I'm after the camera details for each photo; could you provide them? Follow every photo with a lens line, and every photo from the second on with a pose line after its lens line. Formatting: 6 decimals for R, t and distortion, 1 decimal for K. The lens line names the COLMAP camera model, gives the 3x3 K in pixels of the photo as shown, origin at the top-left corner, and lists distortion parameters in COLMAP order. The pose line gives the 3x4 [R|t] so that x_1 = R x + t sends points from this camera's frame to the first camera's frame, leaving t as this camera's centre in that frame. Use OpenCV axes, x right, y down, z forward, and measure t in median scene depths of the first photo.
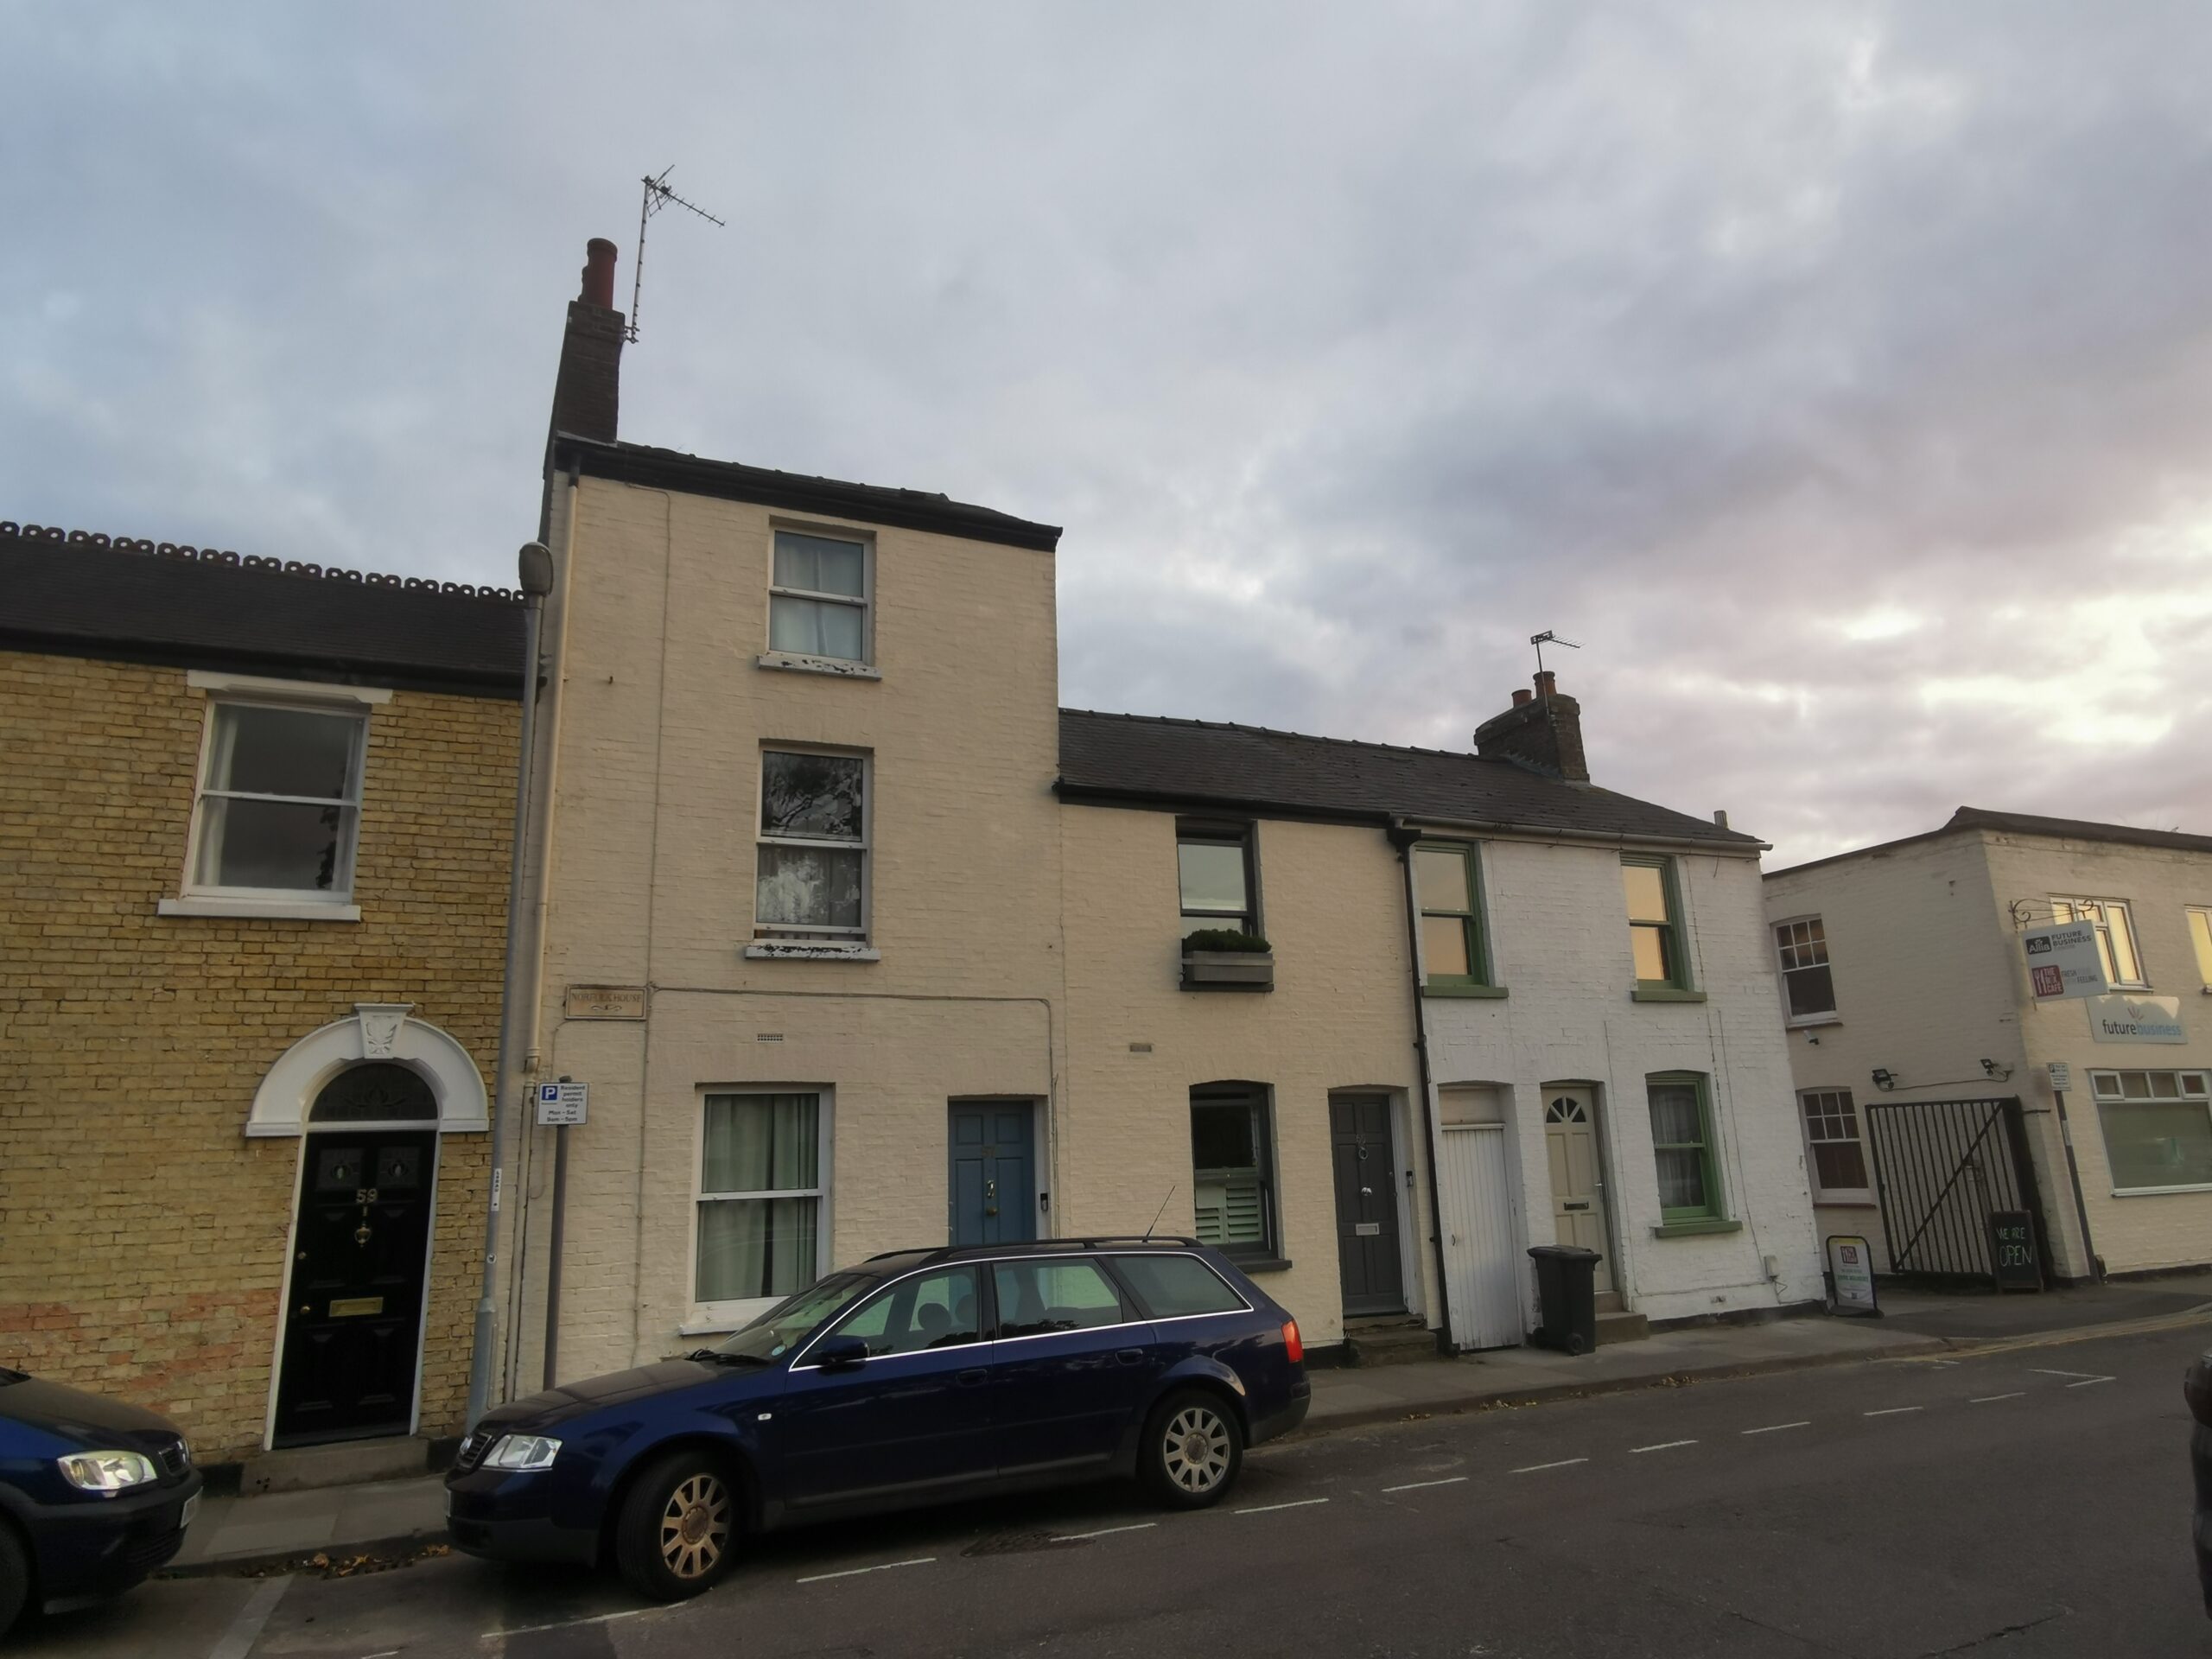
lens RADIAL K [[1363.7, 0, 1114.6], [0, 1363.7, 866.7], [0, 0, 1]] dist [0.060509, 0.002013]
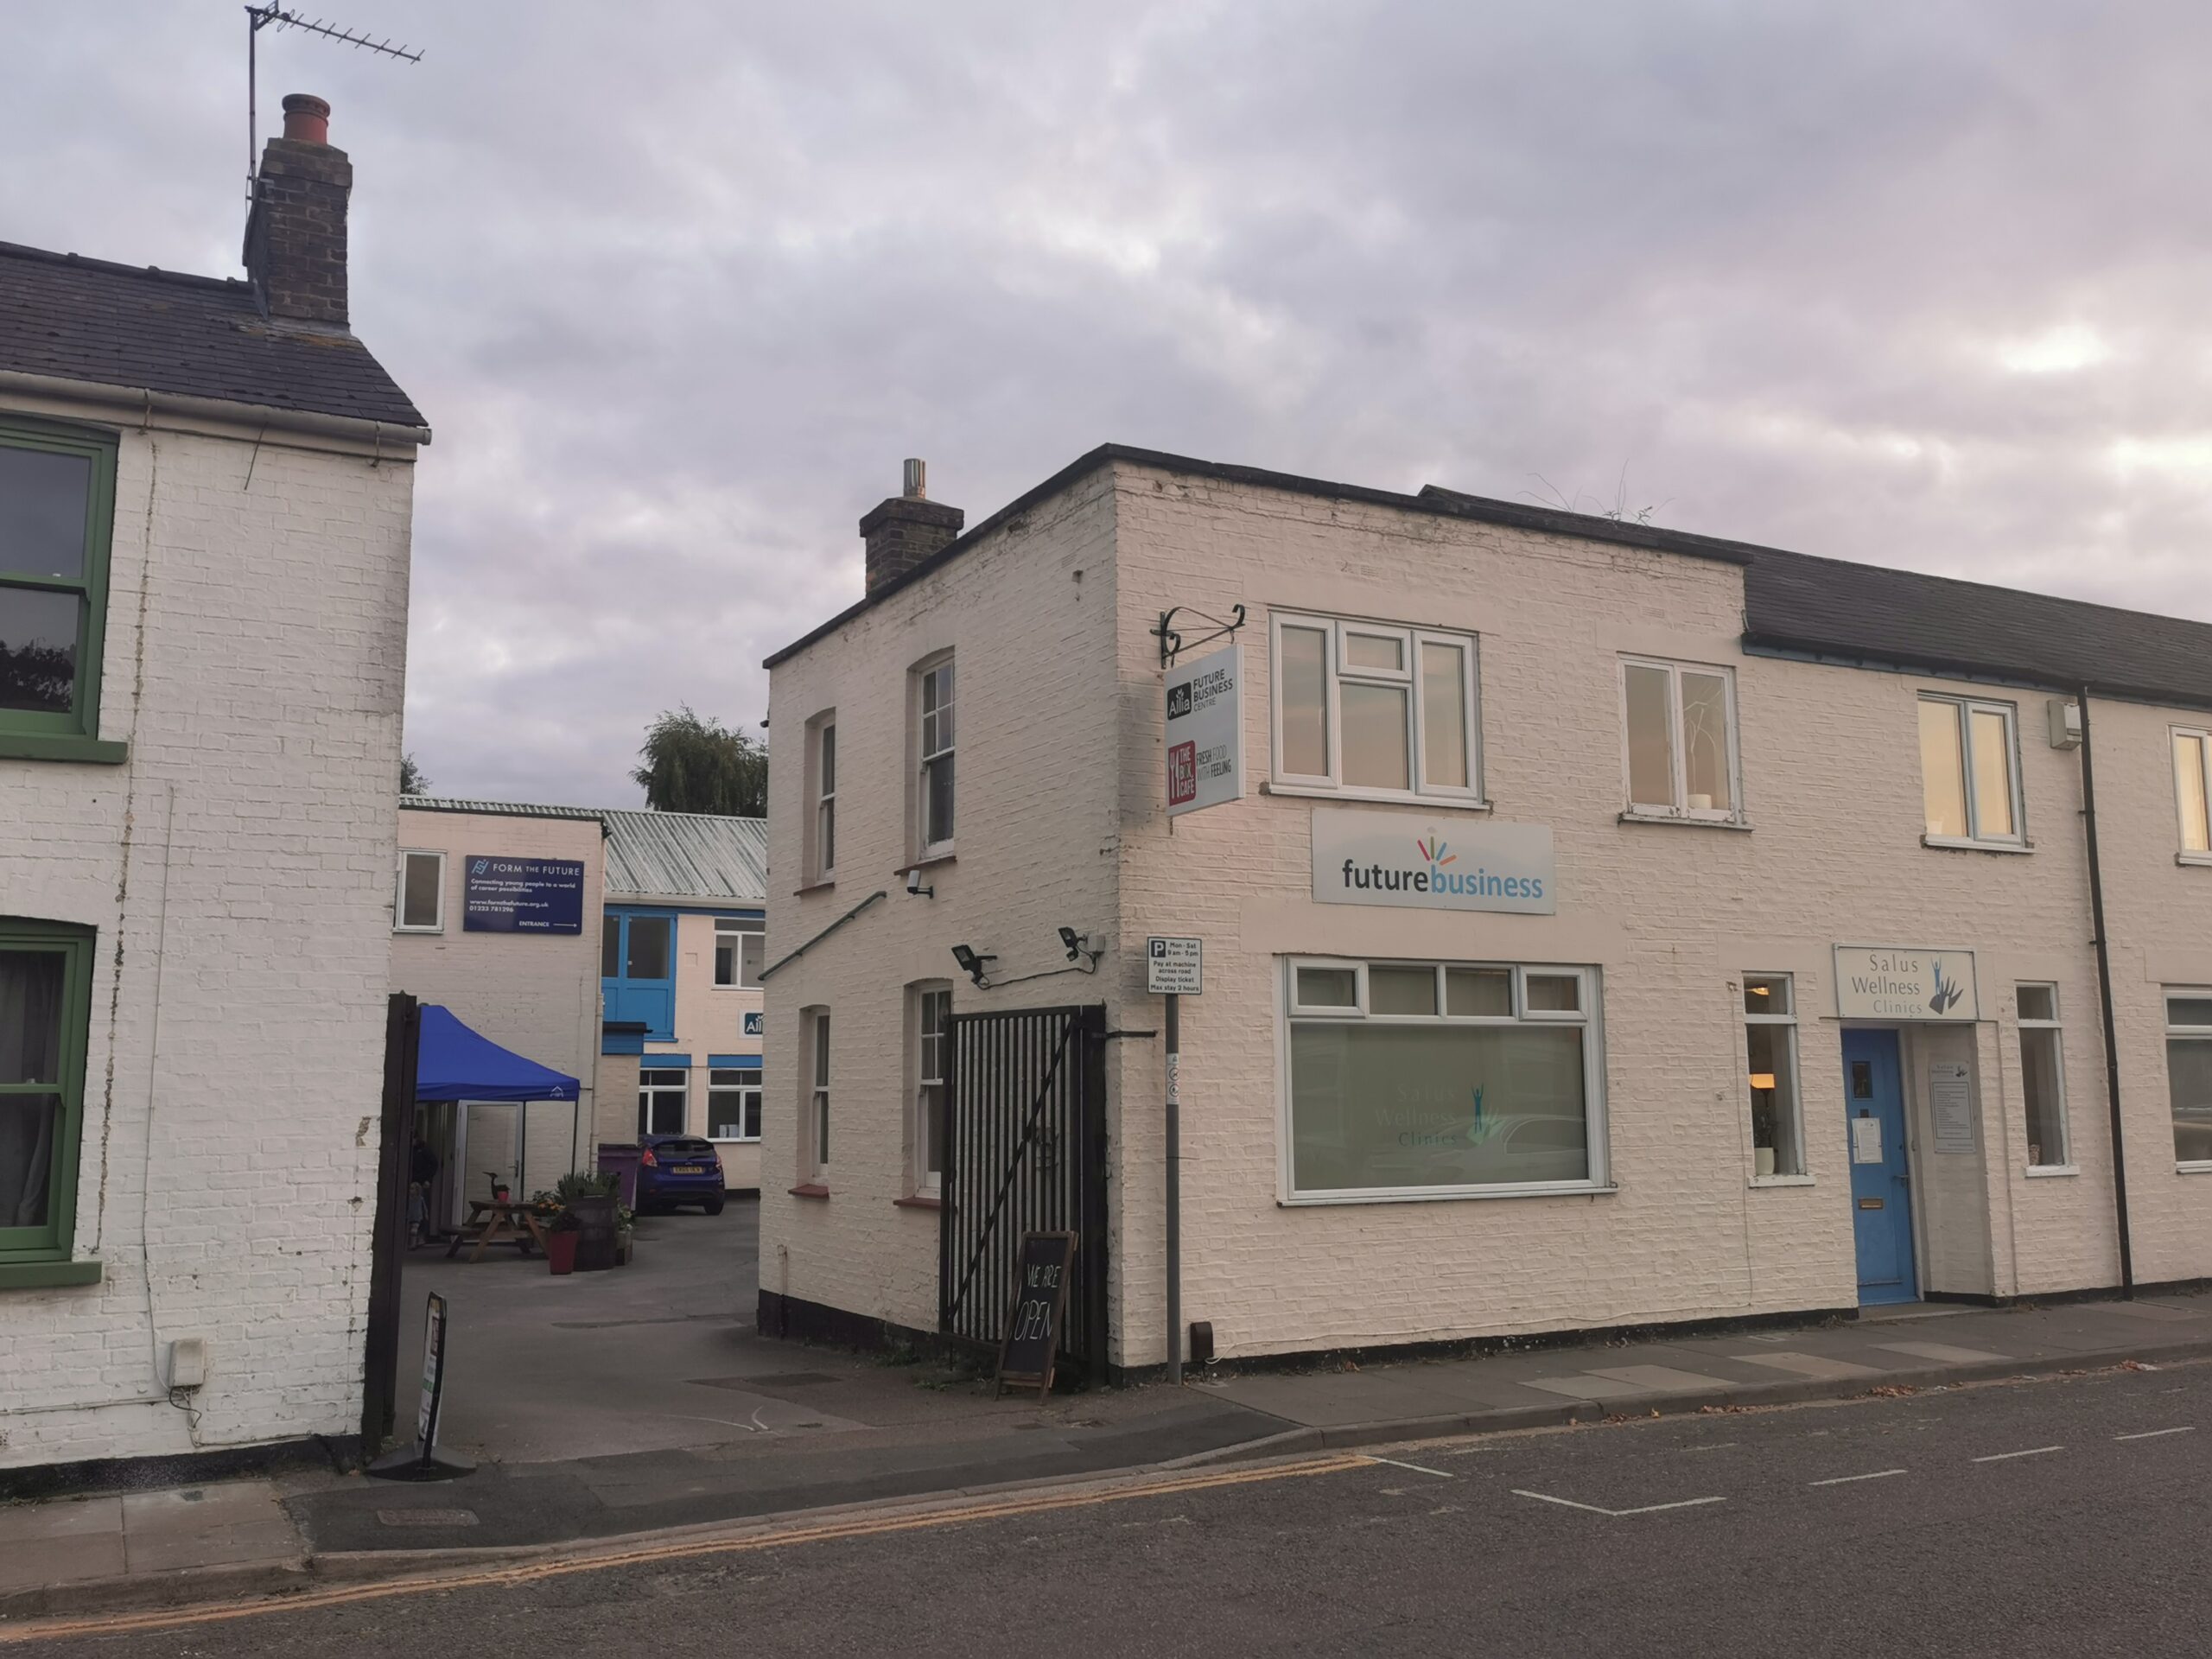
lens RADIAL K [[1888.2, 0, 1107.3], [0, 1888.2, 820.1], [0, 0, 1]] dist [0.046672, -0.011581]
pose [[0.998962, 0.040916, 0.020017, 0.590855], [-0.042337, 0.996161, 0.076618, 0.045630], [-0.016805, -0.077386, 0.996860, 0.320751]]
